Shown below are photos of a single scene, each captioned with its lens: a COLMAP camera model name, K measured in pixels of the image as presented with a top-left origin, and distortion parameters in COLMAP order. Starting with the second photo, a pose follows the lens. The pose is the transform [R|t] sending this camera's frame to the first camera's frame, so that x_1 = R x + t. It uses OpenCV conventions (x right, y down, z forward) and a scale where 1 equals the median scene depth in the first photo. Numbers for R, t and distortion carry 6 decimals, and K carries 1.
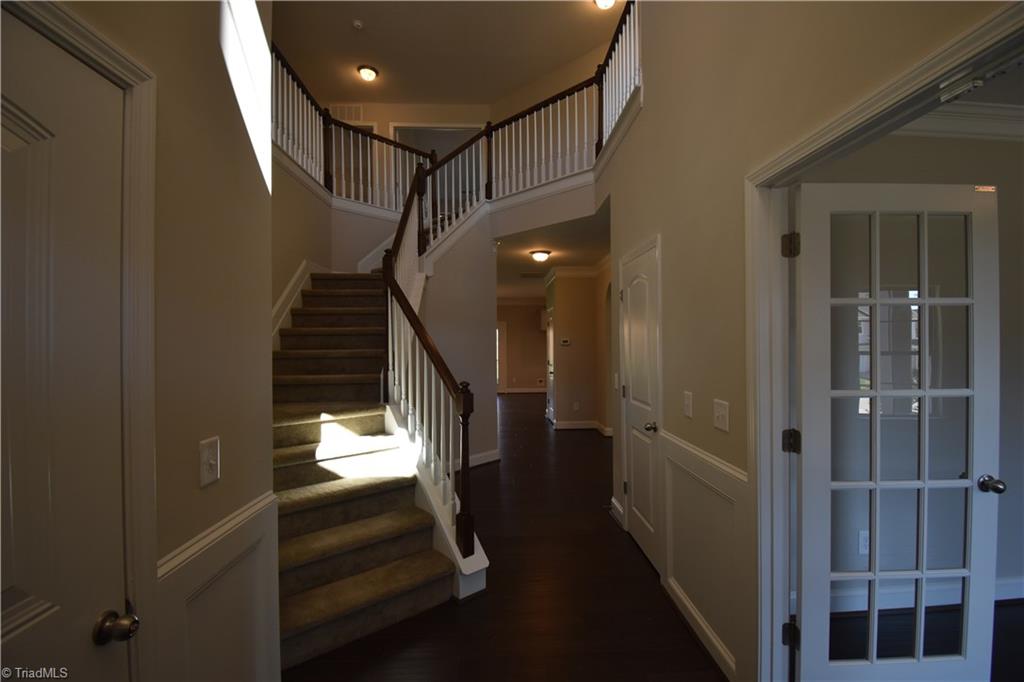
lens RADIAL K [[451.7, 0, 511.1], [0, 451.7, 342.7], [0, 0, 1]] dist [0.001944, -0.015140]
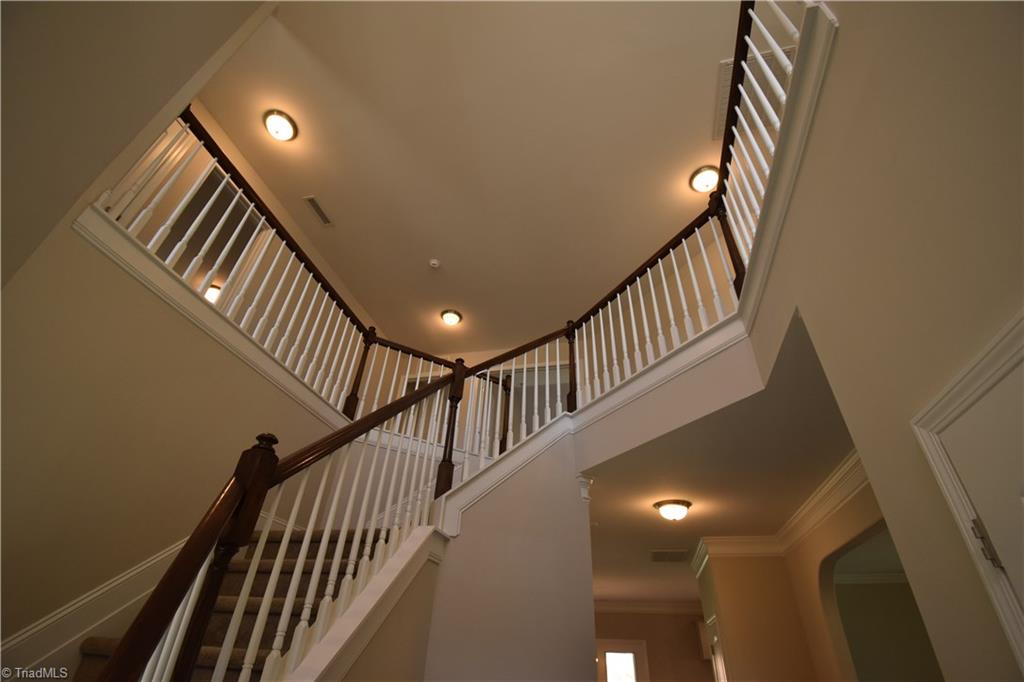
lens RADIAL K [[451.7, 0, 514.2], [0, 451.7, 337.2], [0, 0, 1]] dist [0.001944, -0.015140]
pose [[0.962088, -0.121204, -0.244329, 0.041785], [-0.047021, 0.808707, -0.586329, -0.026997], [0.268656, 0.575589, 0.772348, 0.423850]]
